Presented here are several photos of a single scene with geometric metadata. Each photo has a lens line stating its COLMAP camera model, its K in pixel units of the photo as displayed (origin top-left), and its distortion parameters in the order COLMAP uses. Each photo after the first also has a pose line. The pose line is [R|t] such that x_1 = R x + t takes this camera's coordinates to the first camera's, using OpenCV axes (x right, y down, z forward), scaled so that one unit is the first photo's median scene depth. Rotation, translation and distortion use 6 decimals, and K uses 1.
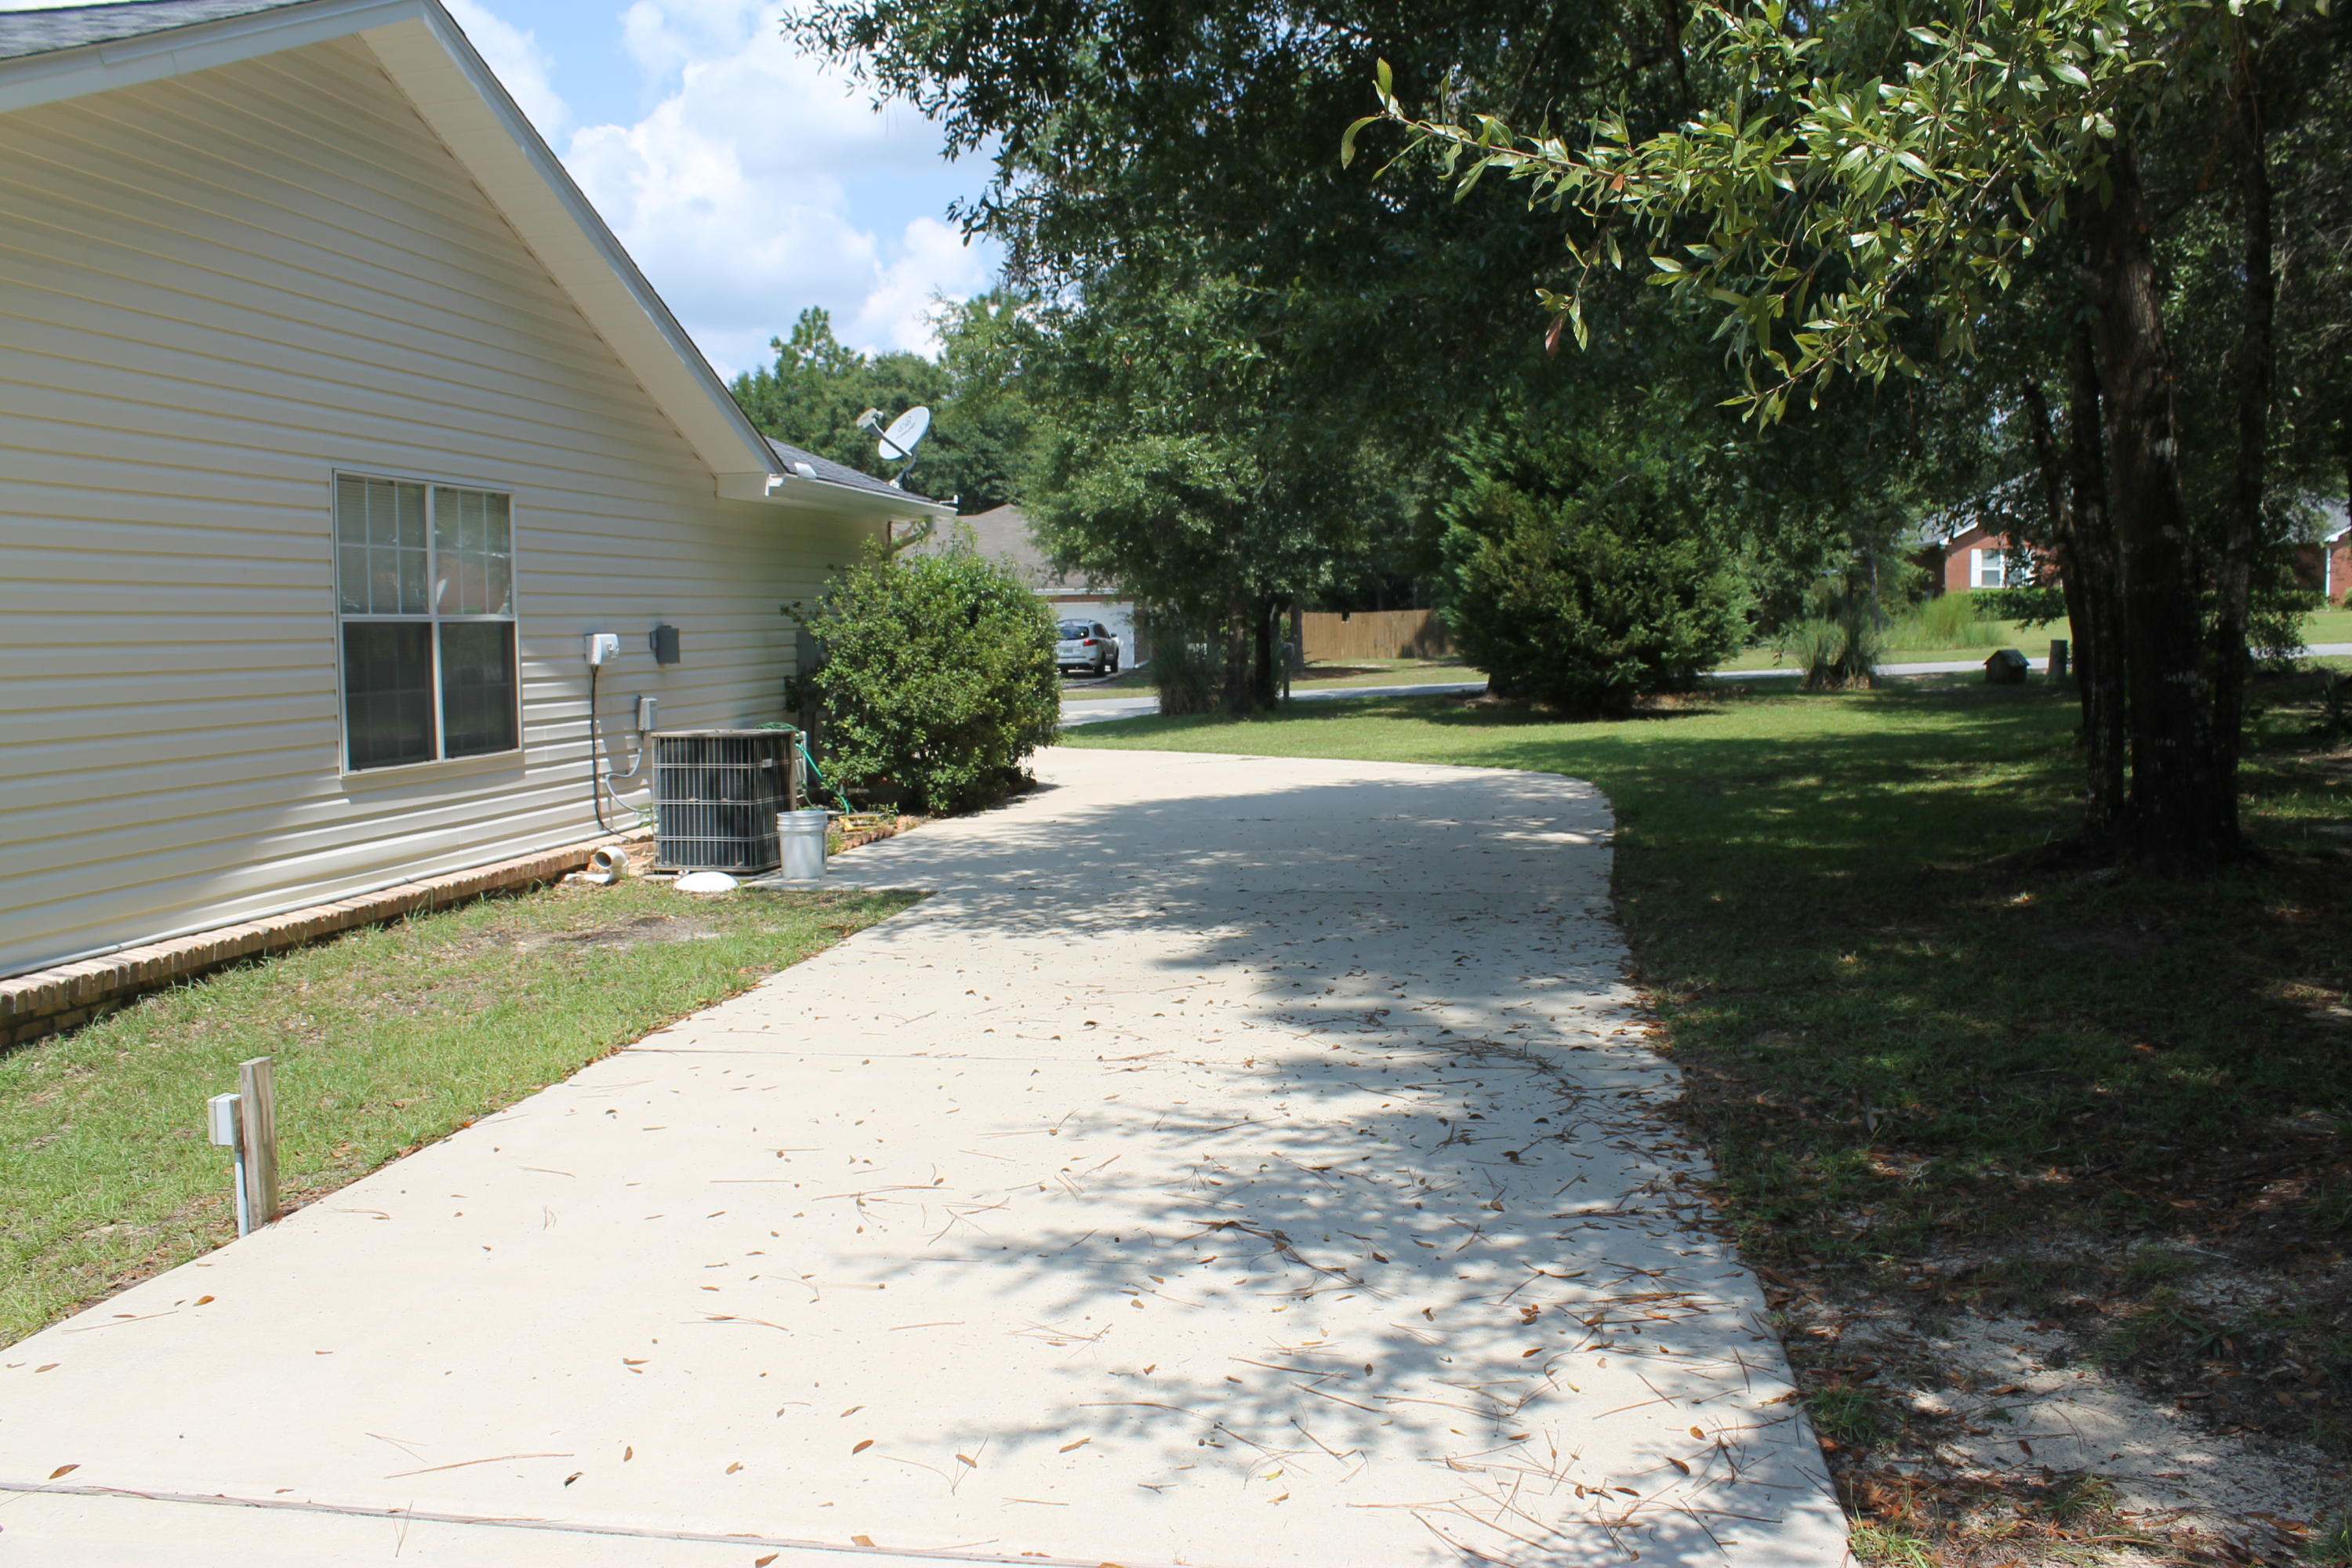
lens RADIAL K [[1941.6, 0, 1192.1], [0, 1941.6, 792.8], [0, 0, 1]] dist [-0.169680, 0.149498]
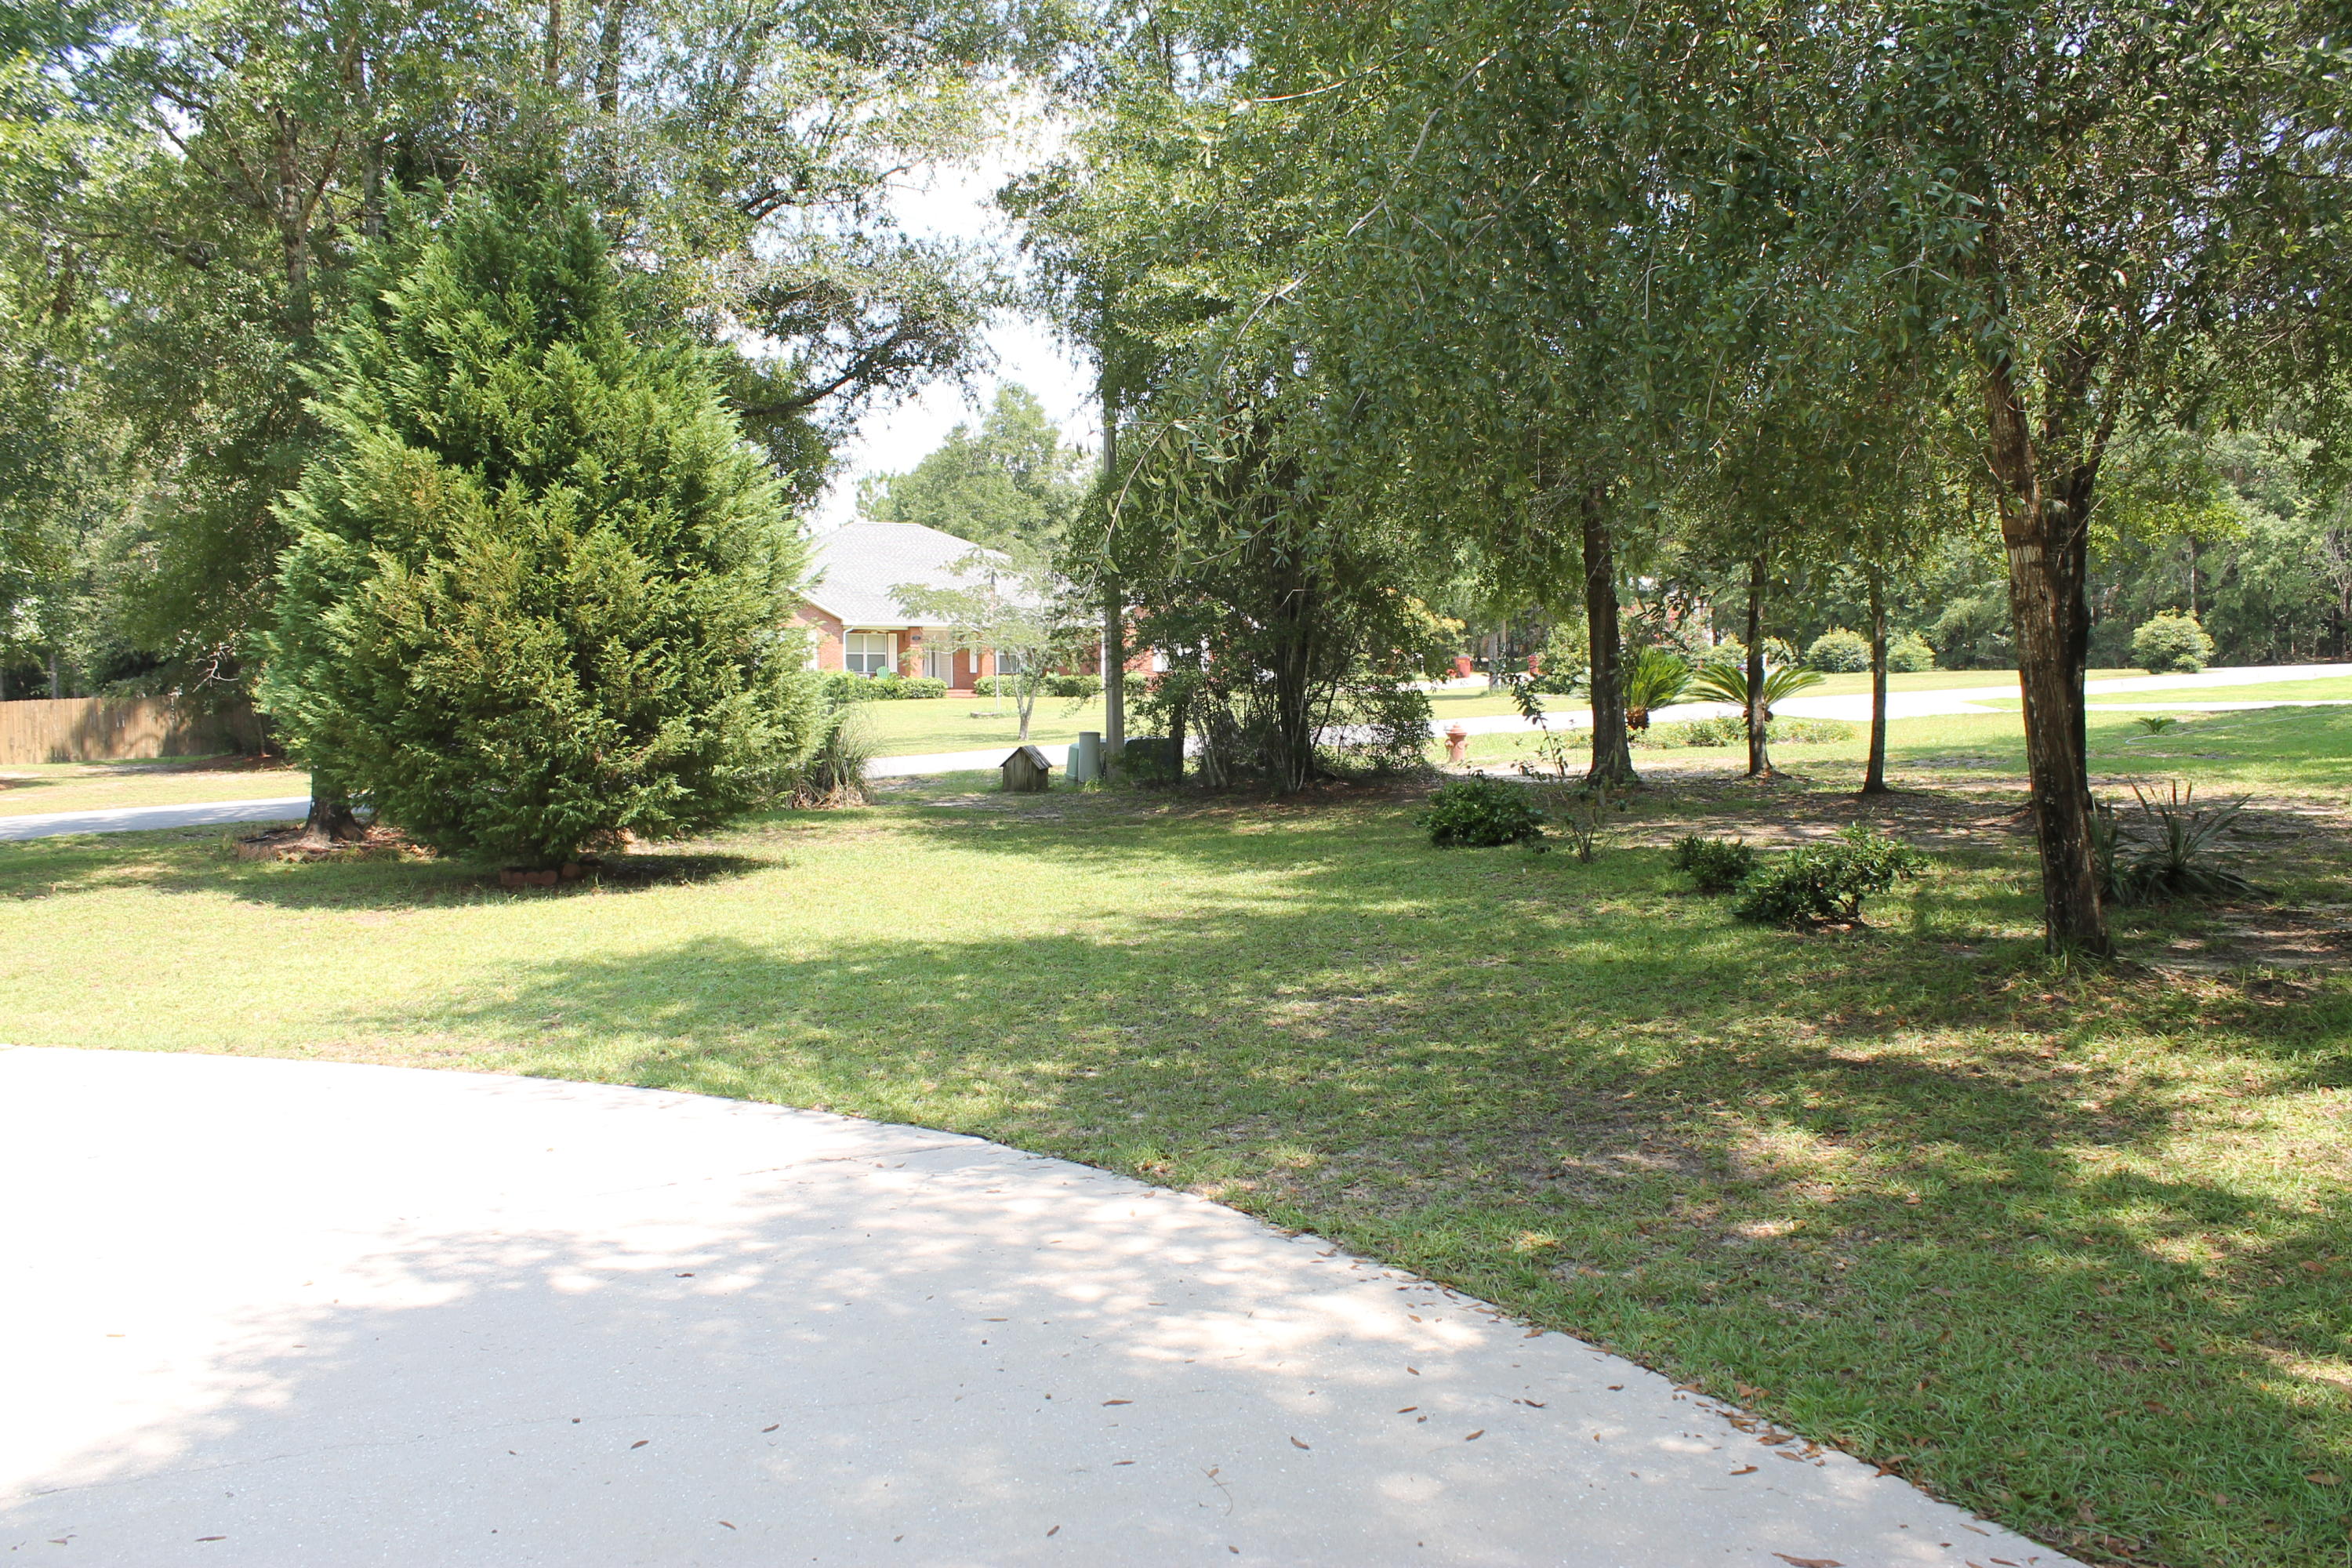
lens RADIAL K [[1941.6, 0, 1192.1], [0, 1941.6, 792.8], [0, 0, 1]] dist [-0.169680, 0.149498]
pose [[0.777949, -0.022117, 0.627938, -0.001718], [0.051909, 0.998226, -0.029150, -0.041189], [-0.626180, 0.055273, 0.777717, 0.469851]]
